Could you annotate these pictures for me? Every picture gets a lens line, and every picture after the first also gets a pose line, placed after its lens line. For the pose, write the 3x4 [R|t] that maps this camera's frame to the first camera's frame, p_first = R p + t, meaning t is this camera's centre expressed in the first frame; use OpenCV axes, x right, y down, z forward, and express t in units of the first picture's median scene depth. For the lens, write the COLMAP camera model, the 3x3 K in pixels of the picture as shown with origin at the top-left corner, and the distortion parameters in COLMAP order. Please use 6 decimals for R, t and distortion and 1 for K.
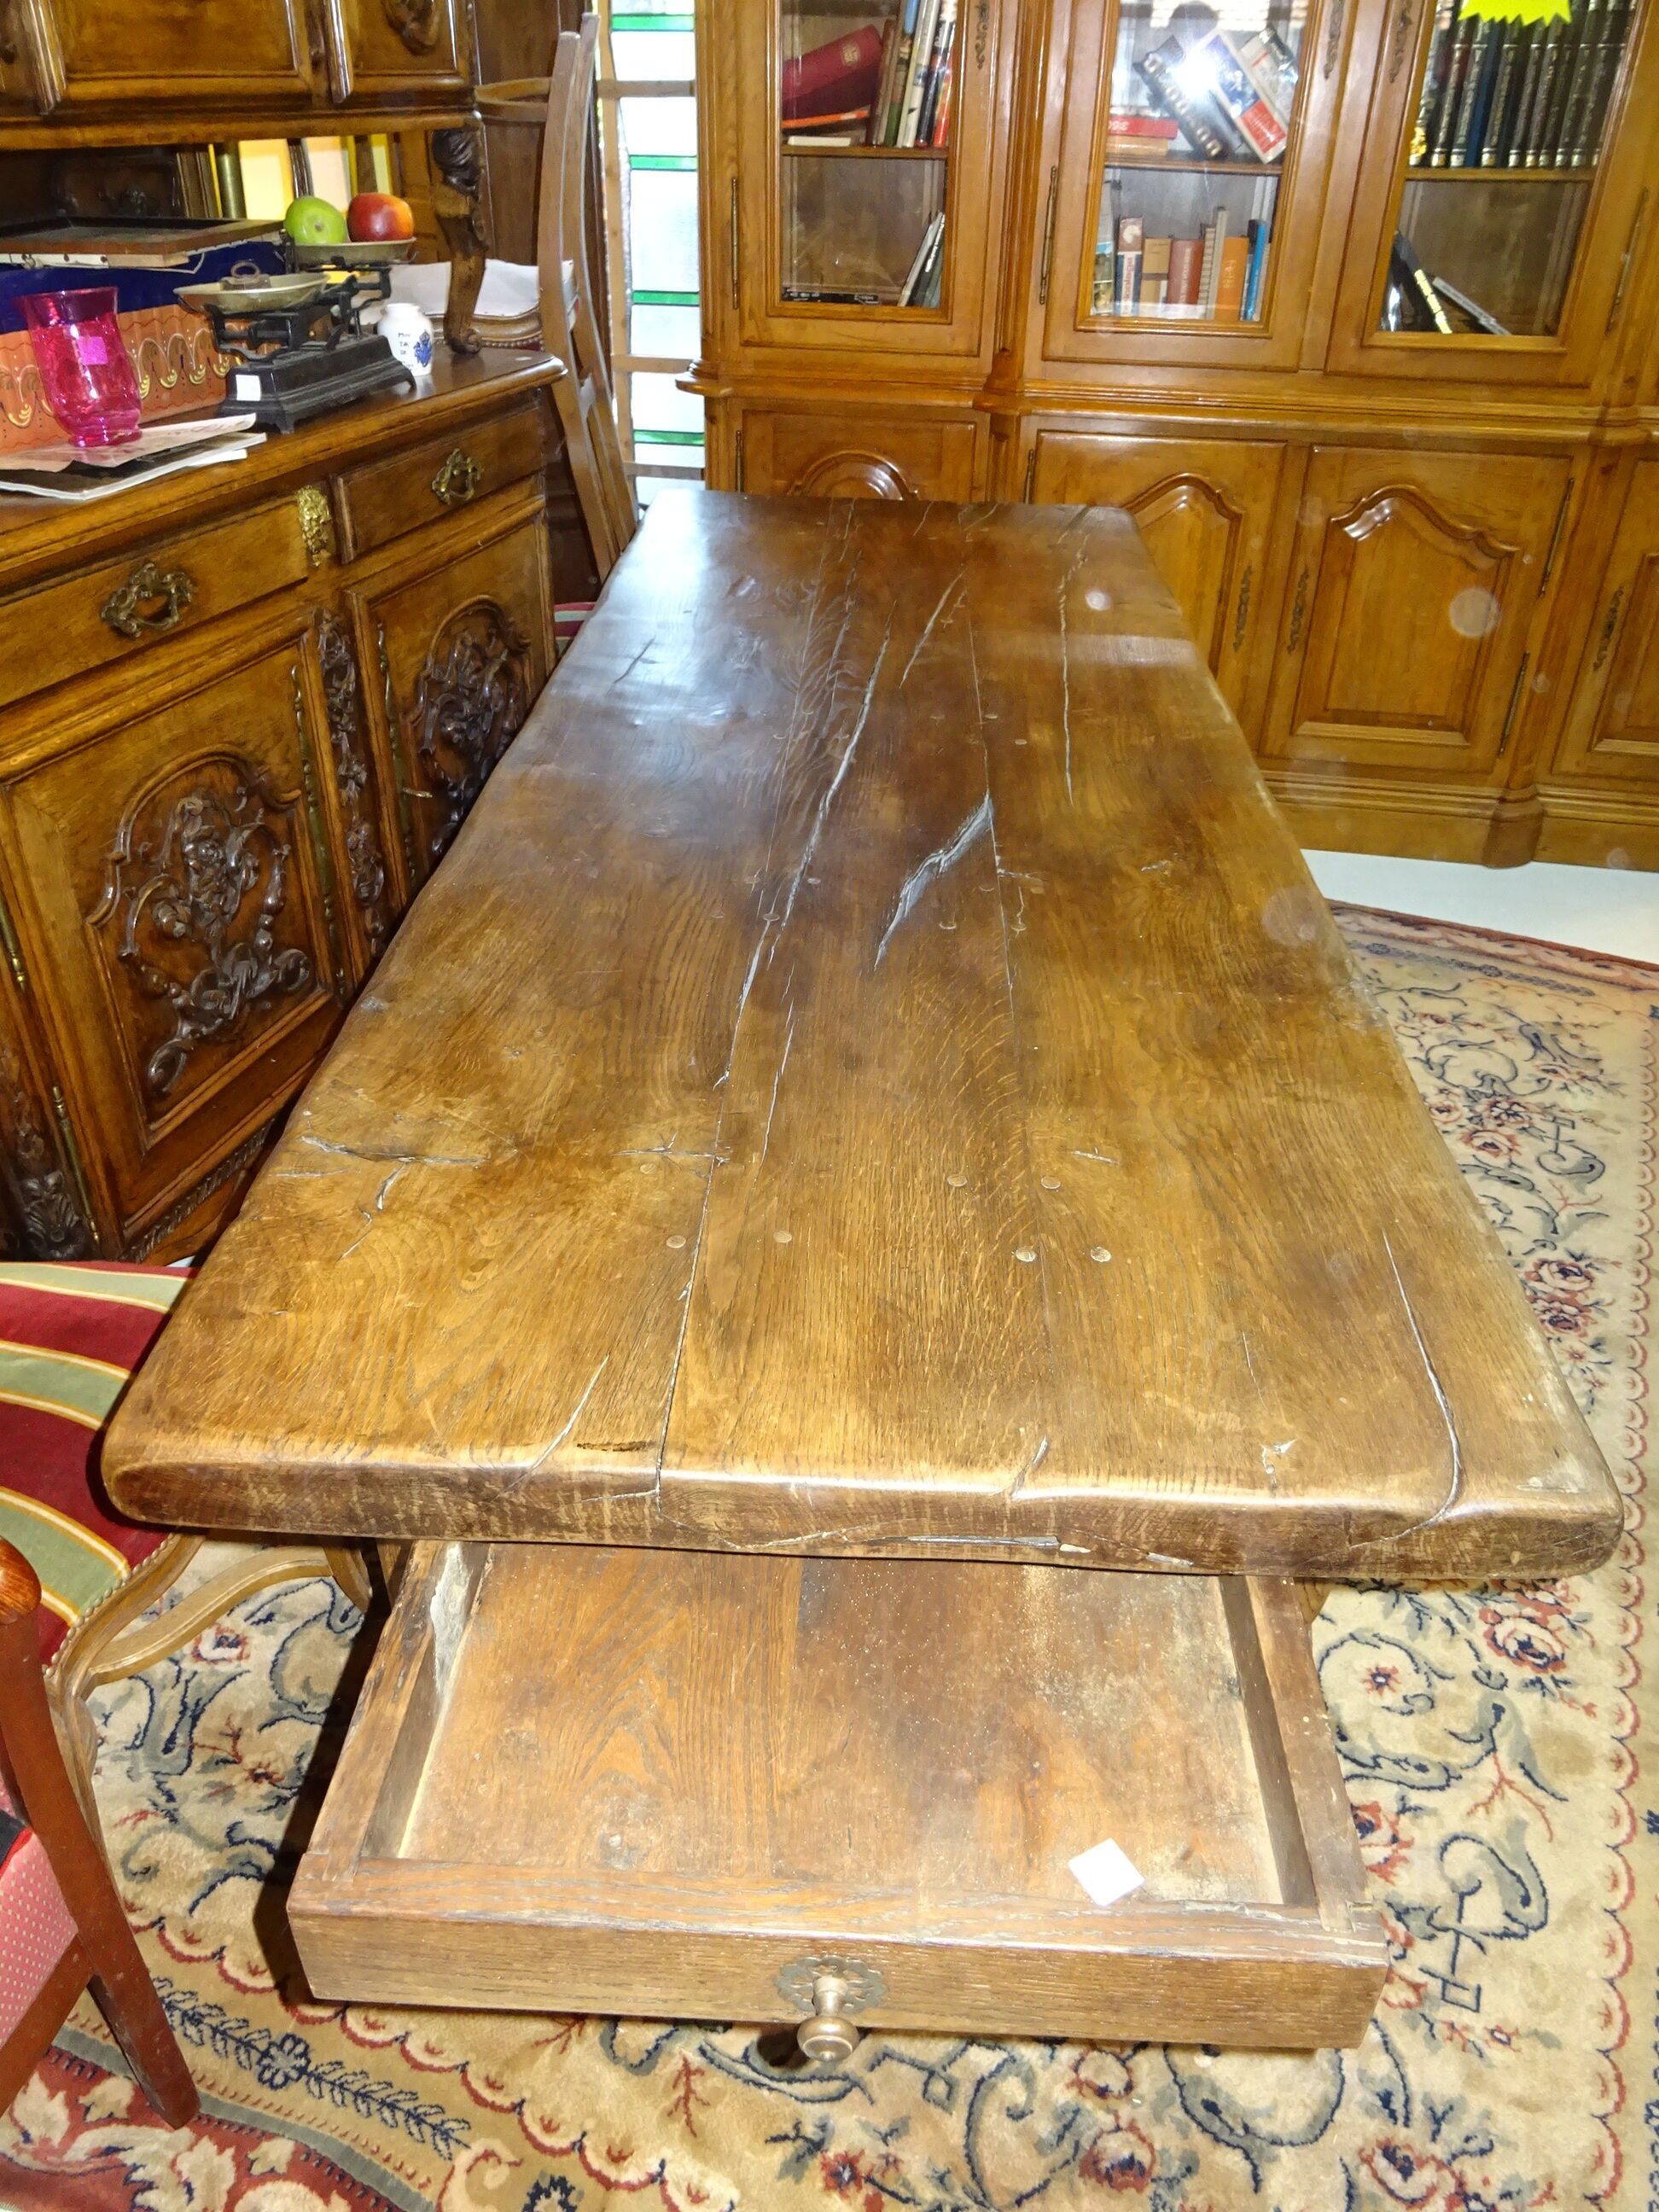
lens RADIAL K [[1581.4, 0, 829.5], [0, 1581.4, 1106.0], [0, 0, 1]] dist [-0.001791, -0.009789]
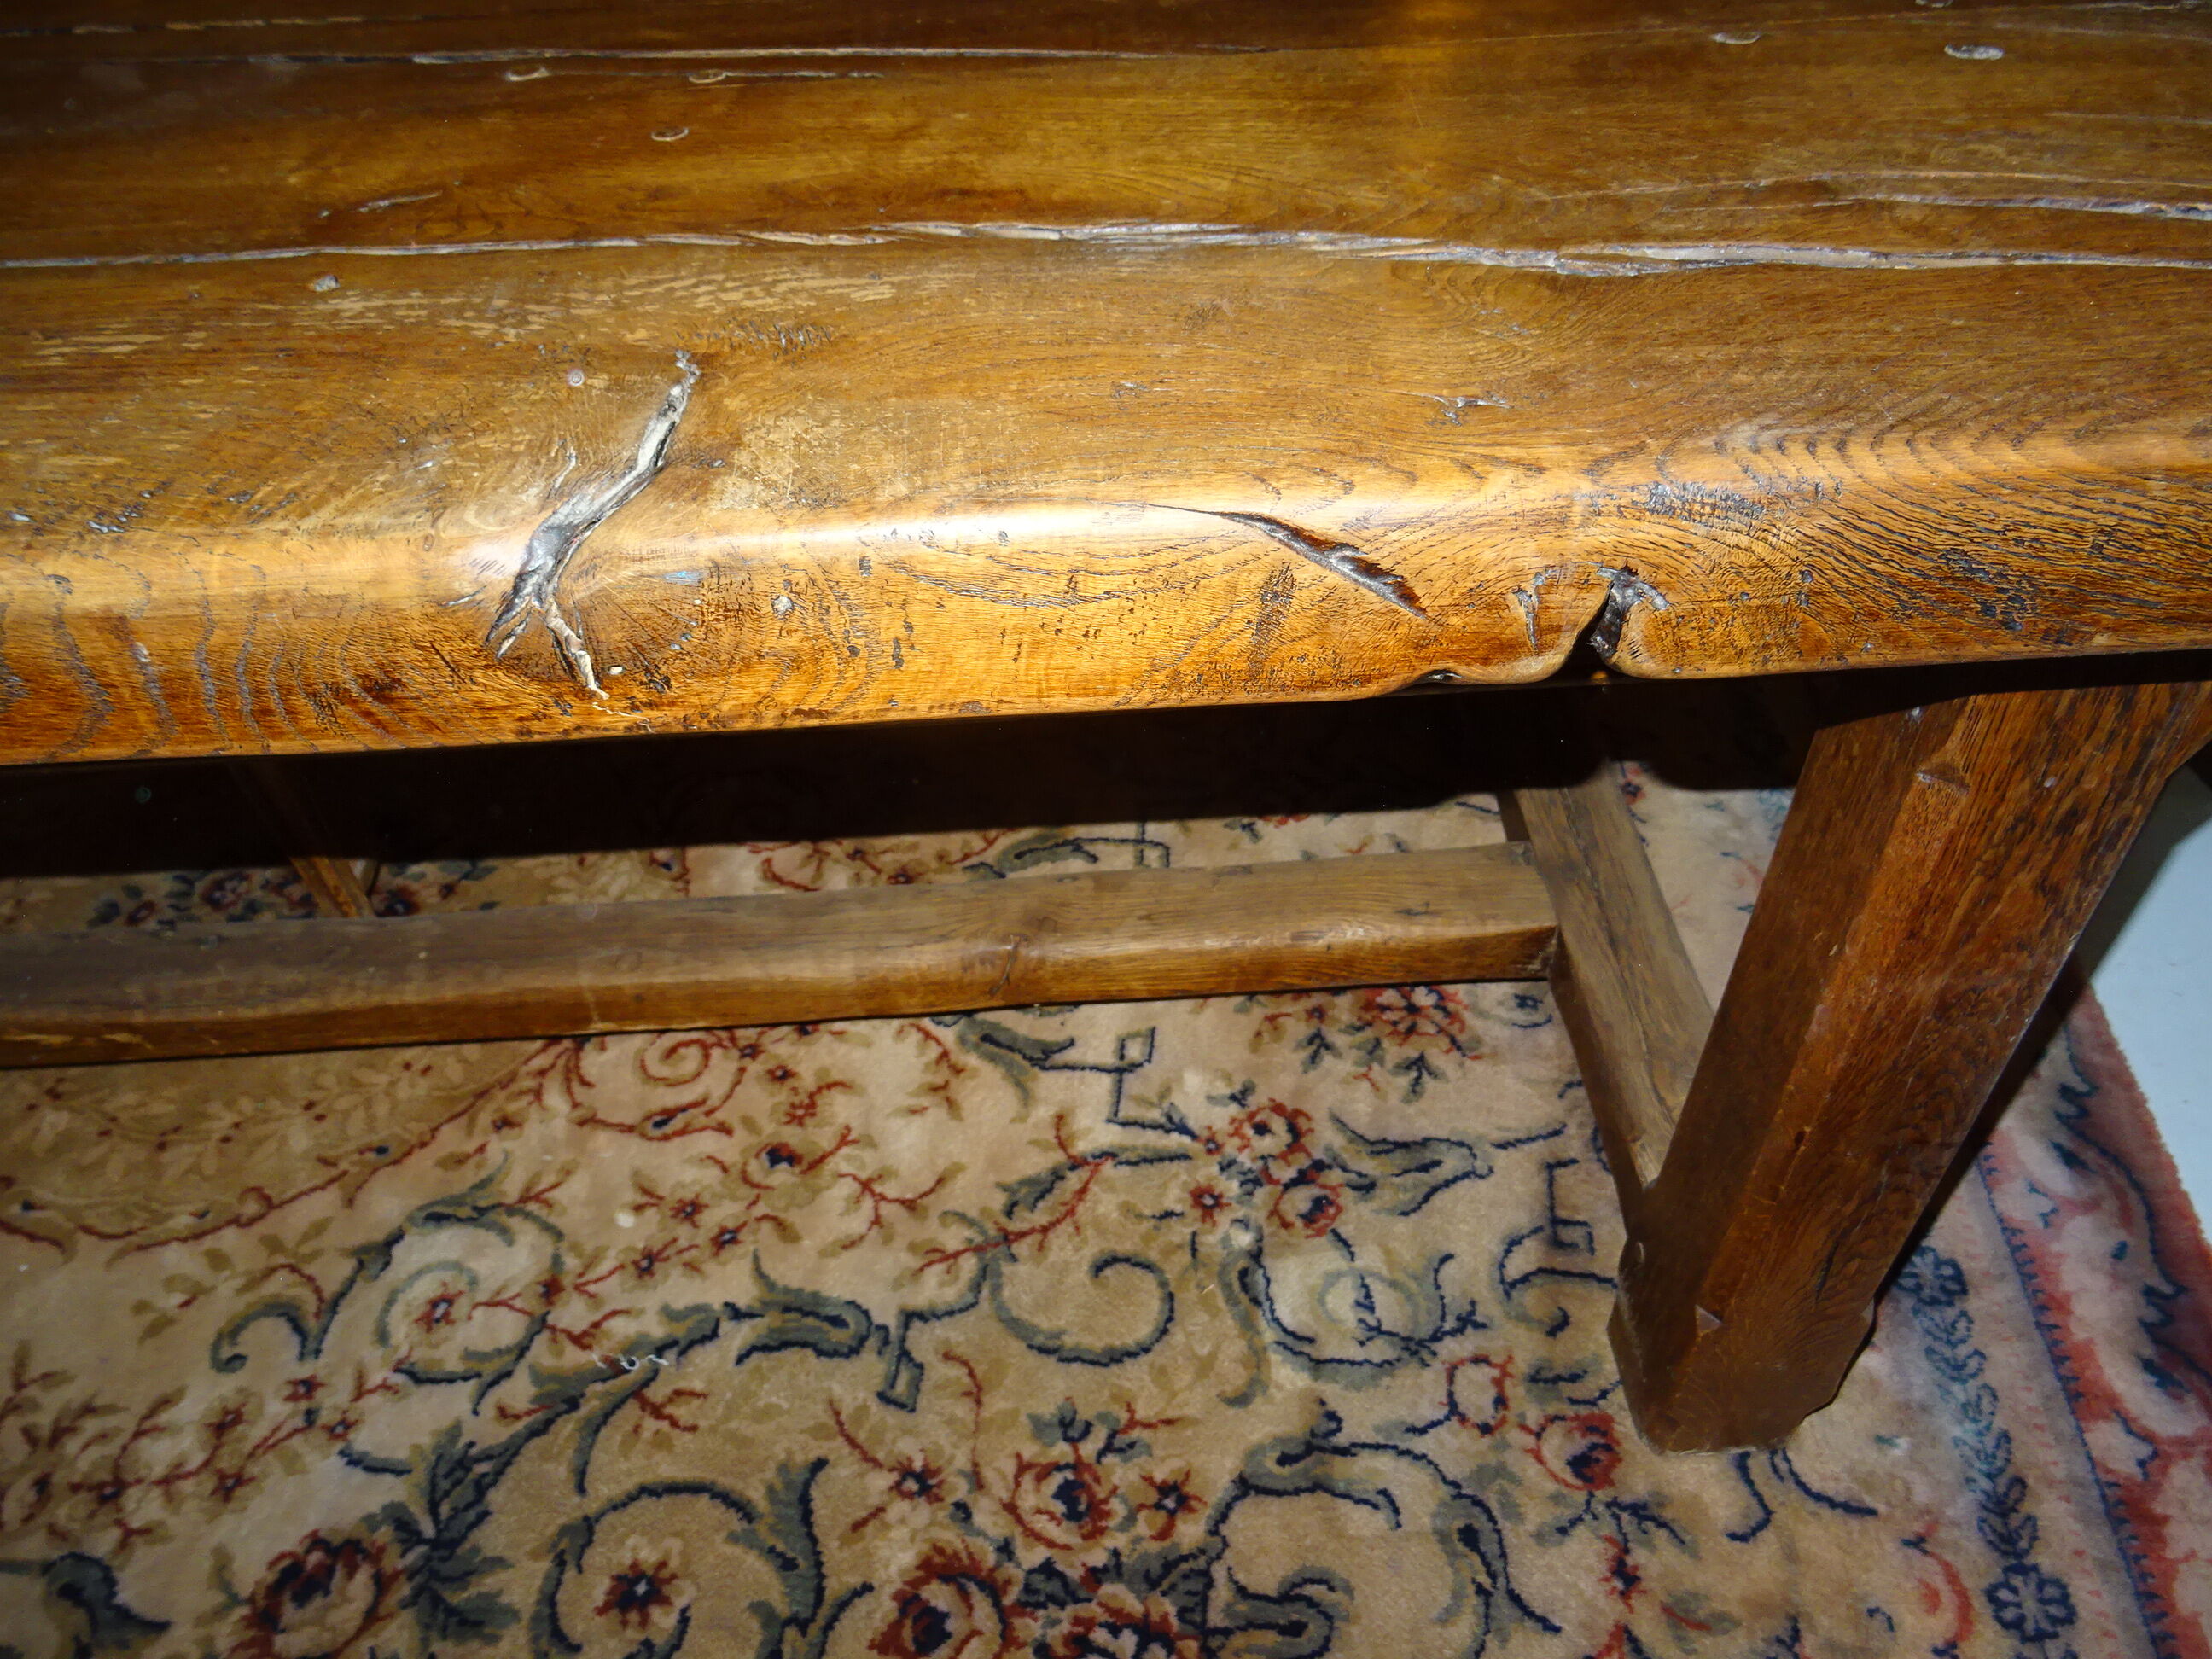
lens RADIAL K [[1579.4, 0, 1104.7], [0, 1579.4, 818.5], [0, 0, 1]] dist [-0.003154, -0.000600]
pose [[0.336831, 0.633618, -0.696472, 1.075385], [-0.471540, 0.753768, 0.457694, -0.572476], [0.814981, 0.174249, 0.552669, 1.516743]]
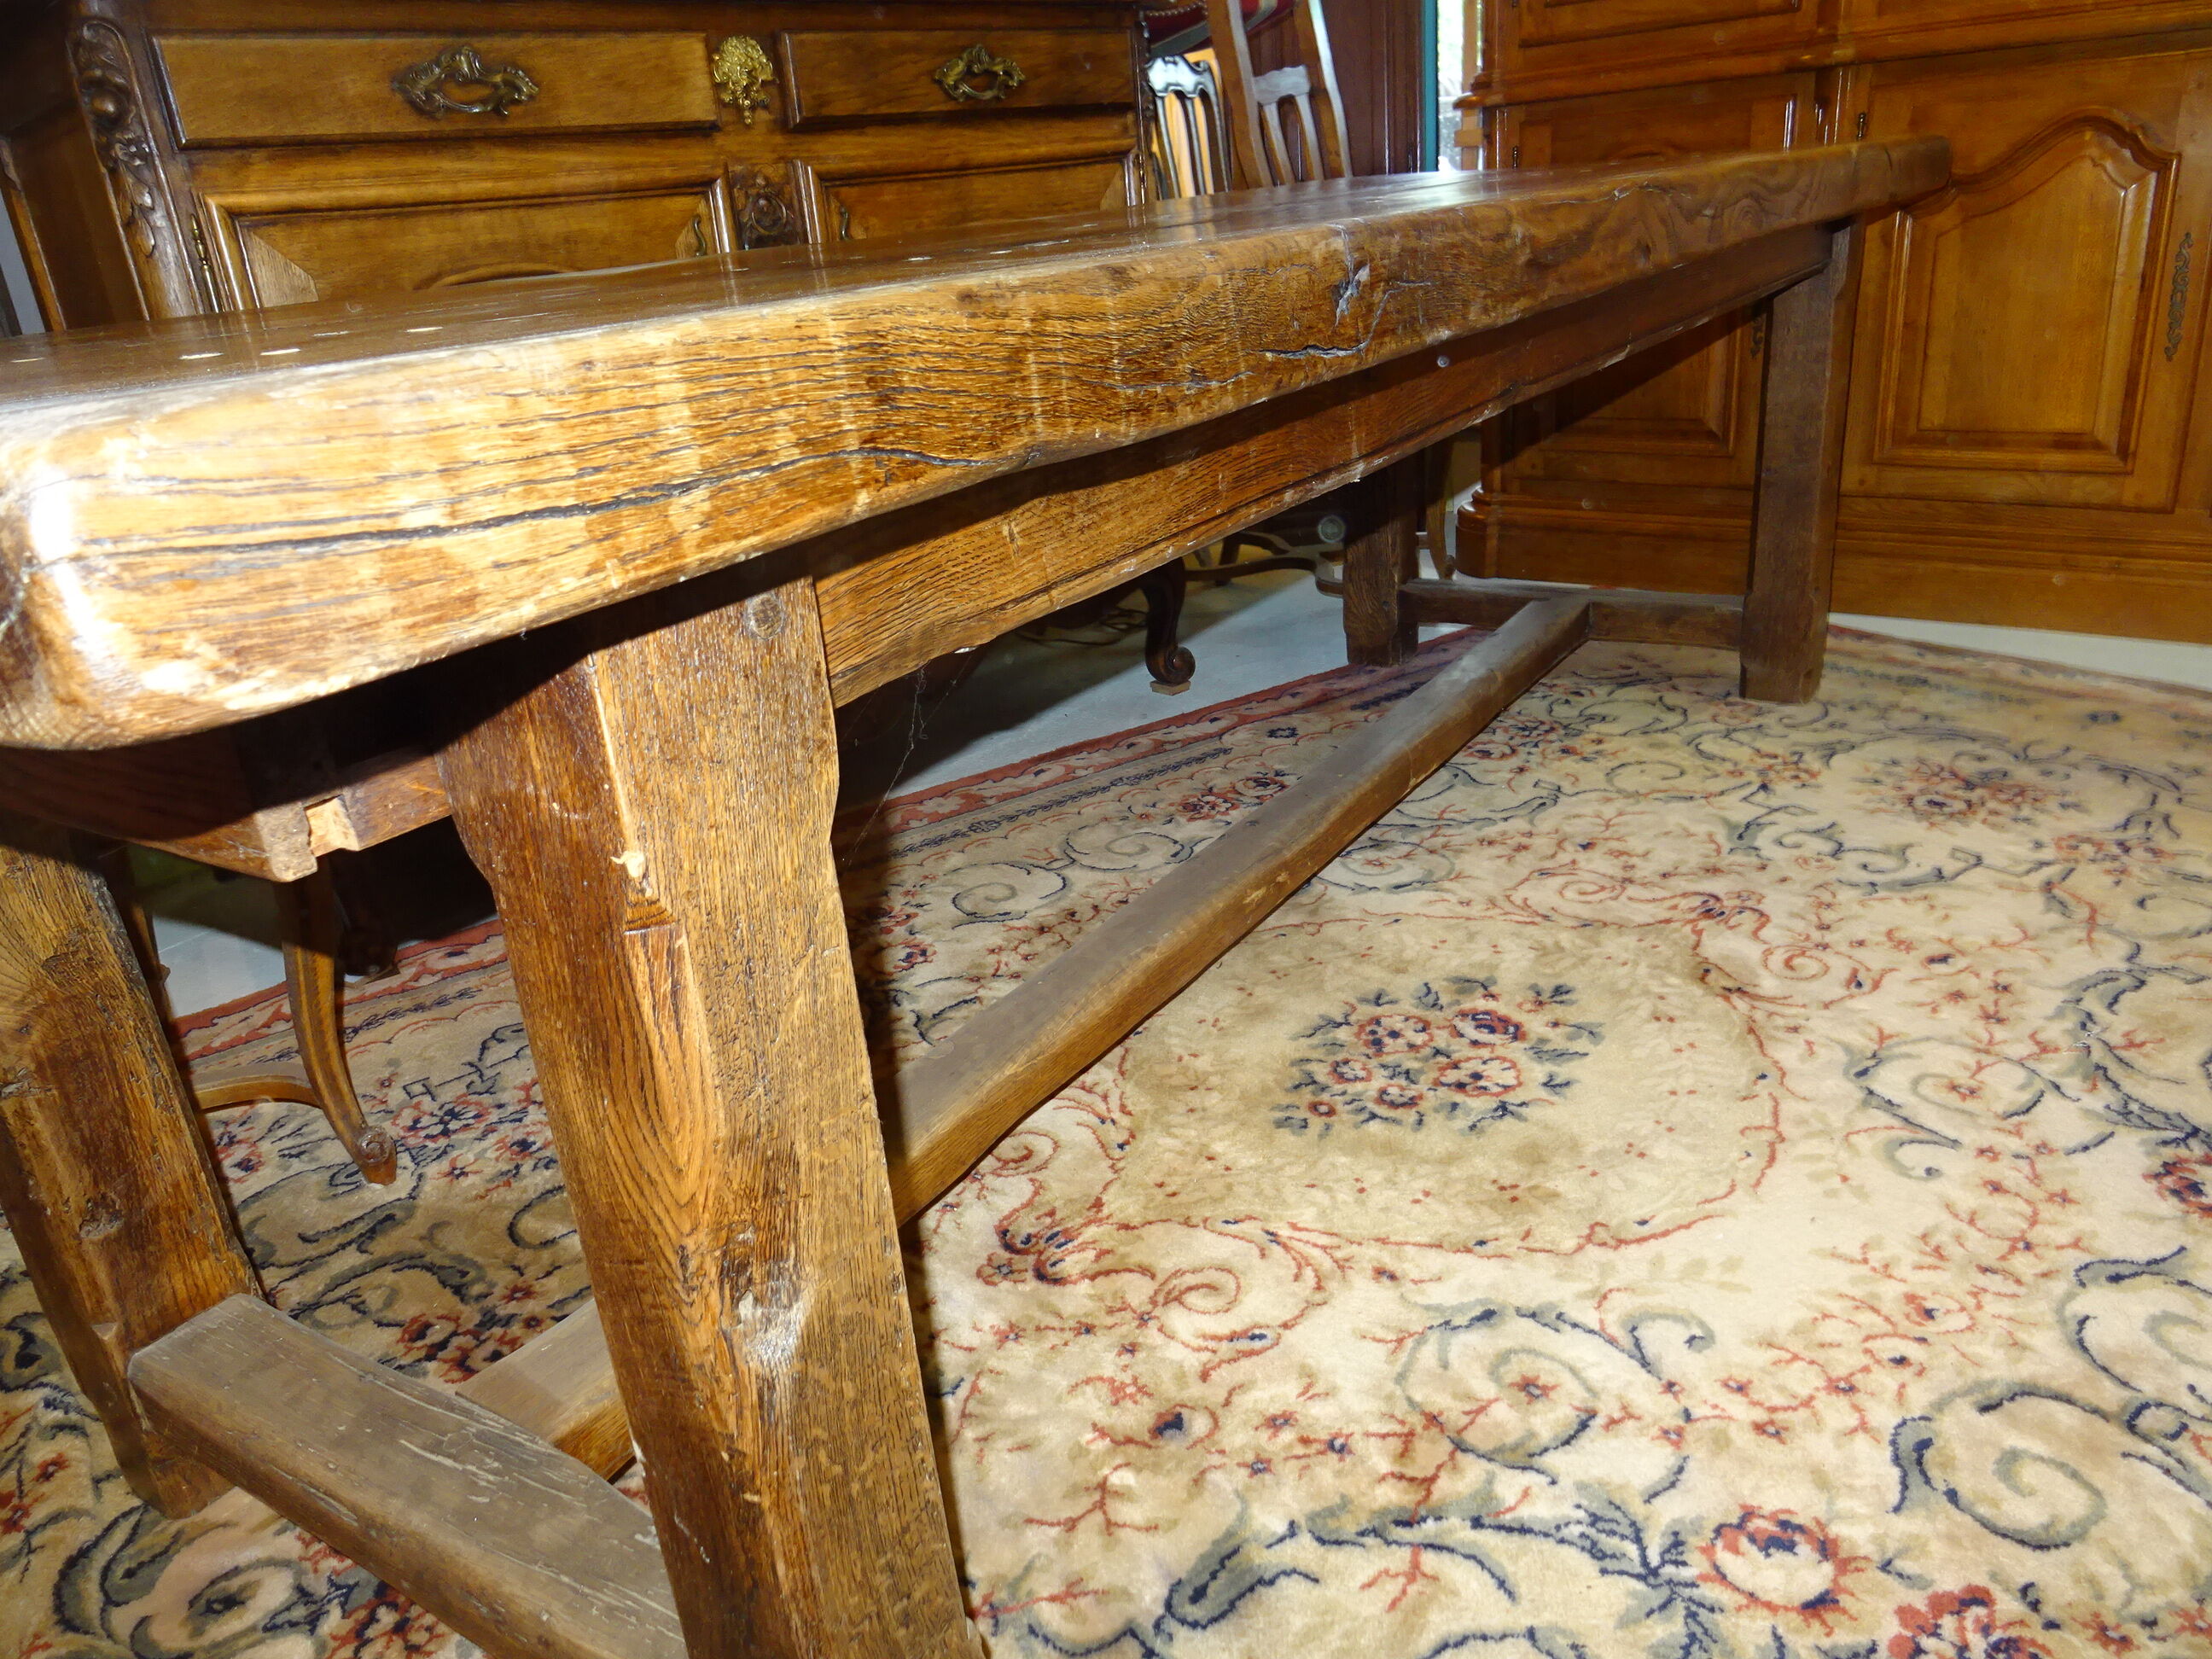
lens RADIAL K [[1579.4, 0, 1104.7], [0, 1579.4, 818.5], [0, 0, 1]] dist [-0.003154, -0.000600]
pose [[0.855073, 0.104325, -0.507905, 0.579809], [-0.192260, 0.973515, -0.123712, 0.214186], [0.481547, 0.203433, 0.852483, 0.561372]]
